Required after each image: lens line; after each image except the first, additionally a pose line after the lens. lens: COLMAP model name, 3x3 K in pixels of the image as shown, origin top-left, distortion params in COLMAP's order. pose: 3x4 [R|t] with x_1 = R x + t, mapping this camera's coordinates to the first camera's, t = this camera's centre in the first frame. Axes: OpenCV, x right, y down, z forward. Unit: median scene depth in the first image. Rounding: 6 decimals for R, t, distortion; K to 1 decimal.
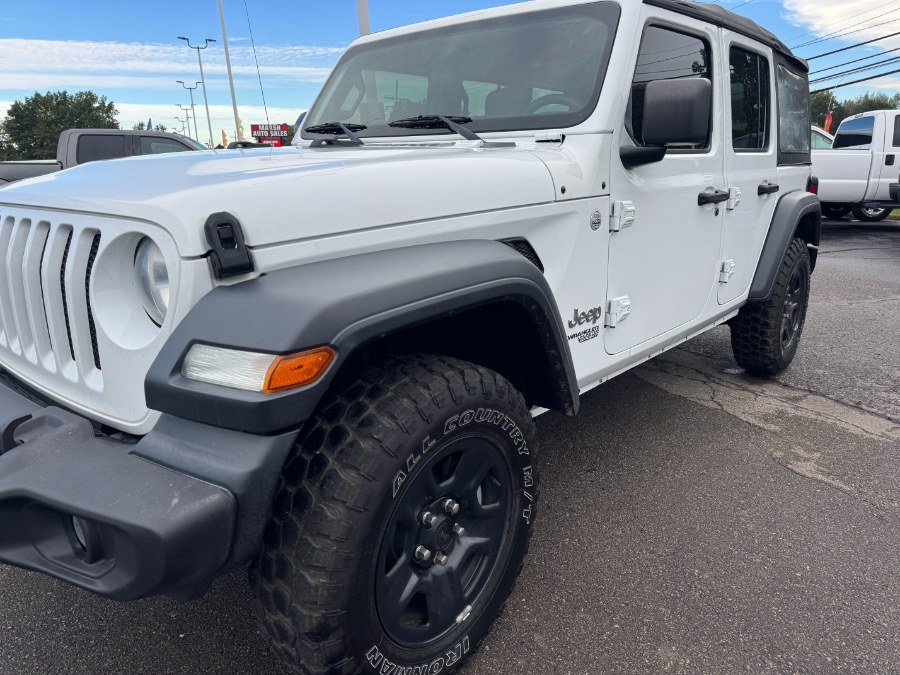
lens RADIAL K [[639.6, 0, 453.5], [0, 639.6, 341.6], [0, 0, 1]] dist [0.031405, -0.031679]
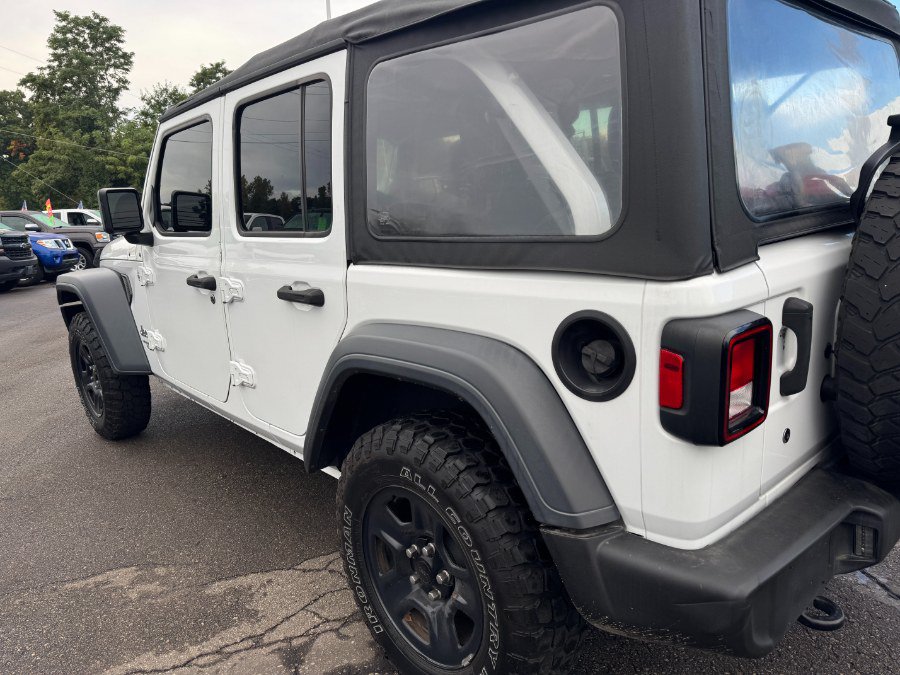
lens RADIAL K [[639.6, 0, 447.8], [0, 639.6, 339.8], [0, 0, 1]] dist [0.031405, -0.031679]
pose [[-0.125371, 0.237710, -0.963211, 1.095180], [-0.209700, 0.942587, 0.259915, -0.394796], [0.969695, 0.234571, -0.068325, 1.208618]]
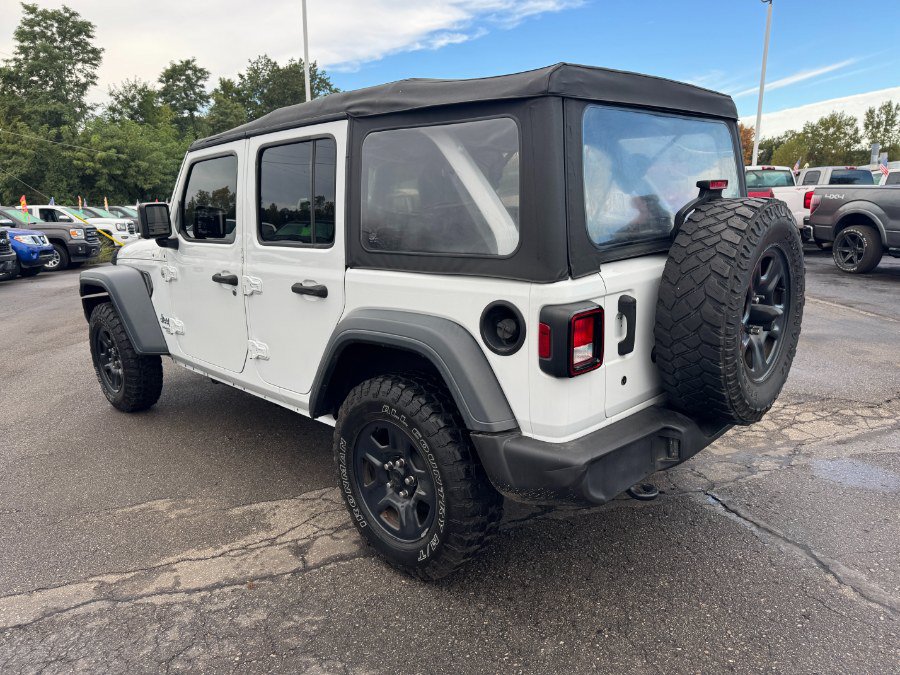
lens RADIAL K [[639.6, 0, 453.3], [0, 639.6, 335.3], [0, 0, 1]] dist [0.031405, -0.031679]
pose [[-0.072205, 0.224743, -0.971739, 1.349348], [-0.237567, 0.942366, 0.235602, -0.436660], [0.968684, 0.247865, -0.014652, 1.233959]]
